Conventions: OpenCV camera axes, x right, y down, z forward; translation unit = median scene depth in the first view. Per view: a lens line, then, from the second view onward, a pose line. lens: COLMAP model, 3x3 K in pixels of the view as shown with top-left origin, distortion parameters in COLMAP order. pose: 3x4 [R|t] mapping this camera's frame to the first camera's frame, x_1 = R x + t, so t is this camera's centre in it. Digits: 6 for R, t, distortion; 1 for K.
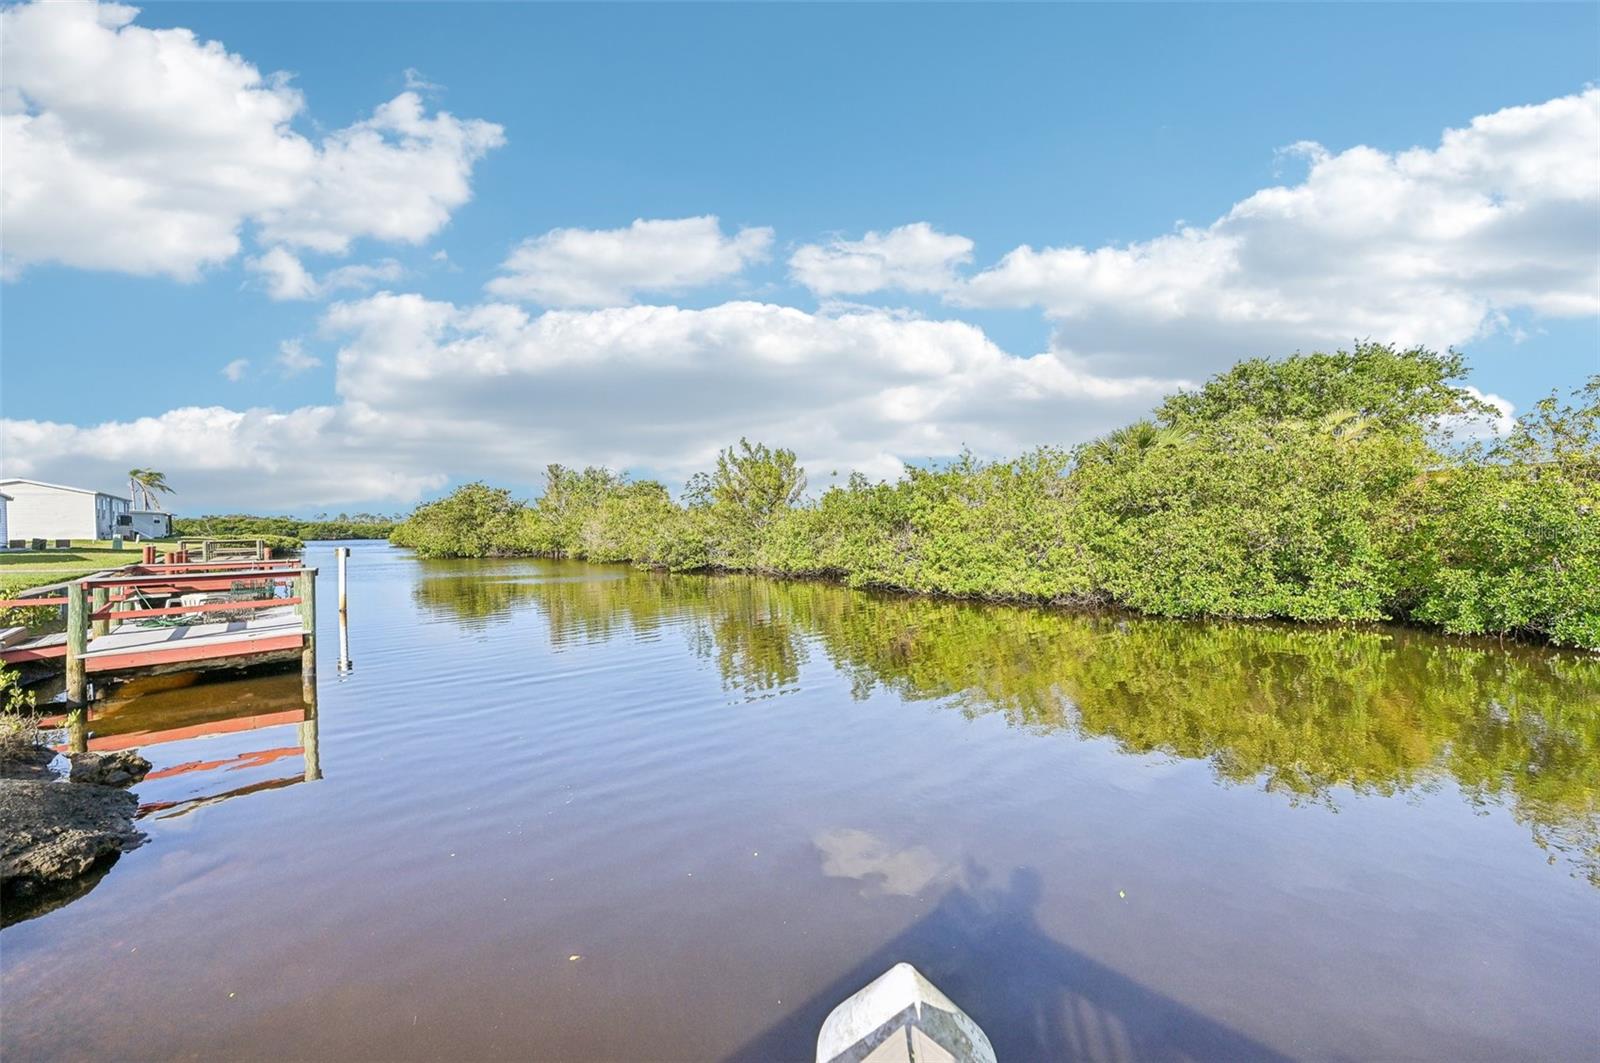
lens RADIAL K [[636.8, 0, 800.0], [0, 636.8, 531.5], [0, 0, 1]] dist [0.001015, 0.000178]
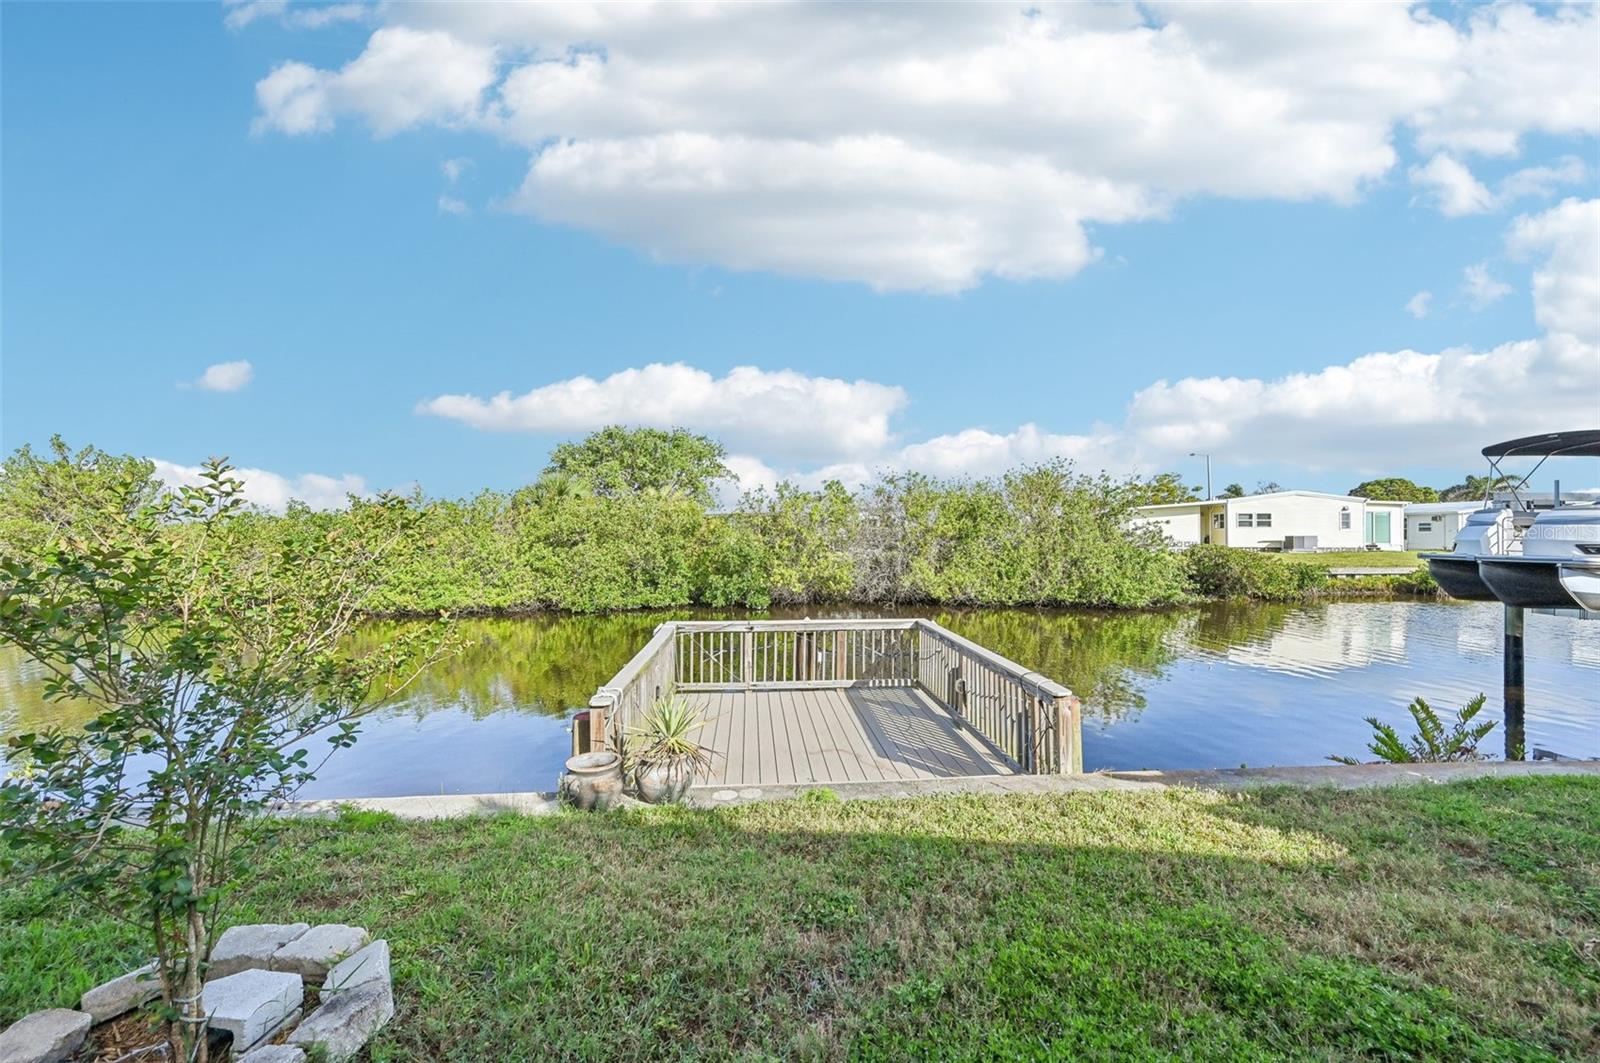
lens RADIAL K [[646.8, 0, 799.7], [0, 646.8, 545.0], [0, 0, 1]] dist [-0.000668, 0.000027]
pose [[0.611085, -0.005378, 0.791547, -0.255813], [0.004591, 0.999984, 0.003250, -0.024824], [-0.791552, 0.001648, 0.611100, -0.273583]]
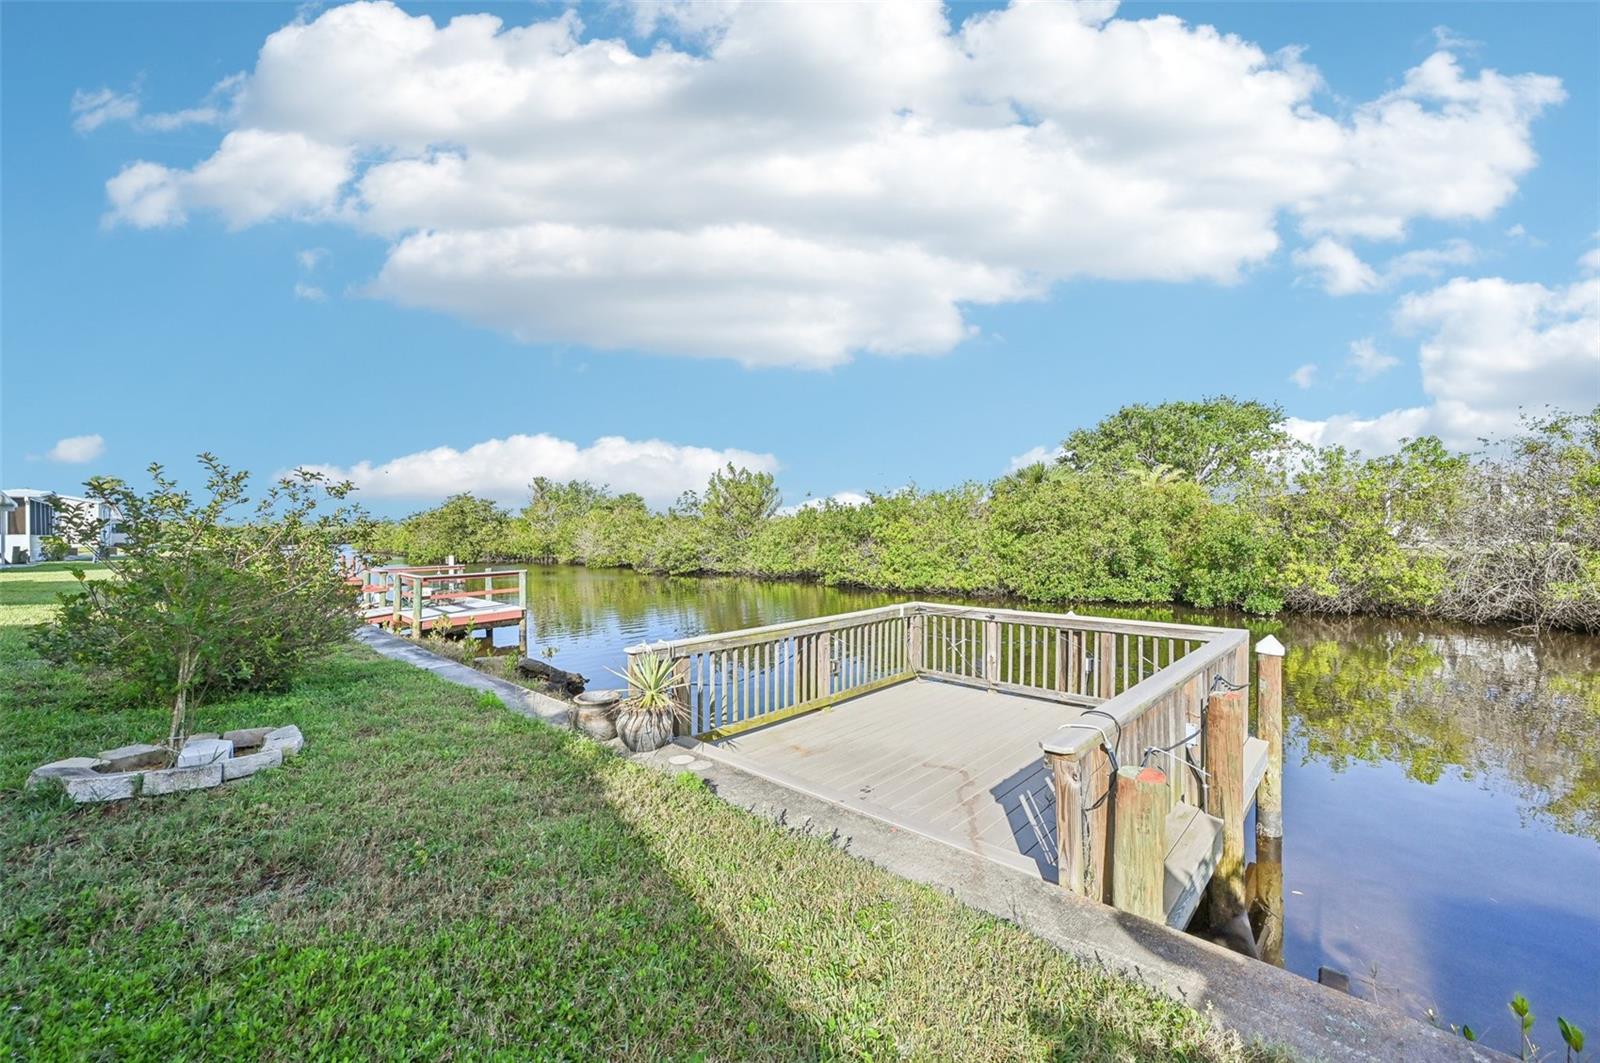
lens RADIAL K [[636.8, 0, 800.0], [0, 636.8, 531.5], [0, 0, 1]] dist [0.001015, 0.000178]
pose [[0.996518, 0.000793, 0.083368, -0.091084], [-0.000224, 0.999977, -0.006829, -0.015565], [-0.083372, 0.006787, 0.996495, -0.331964]]
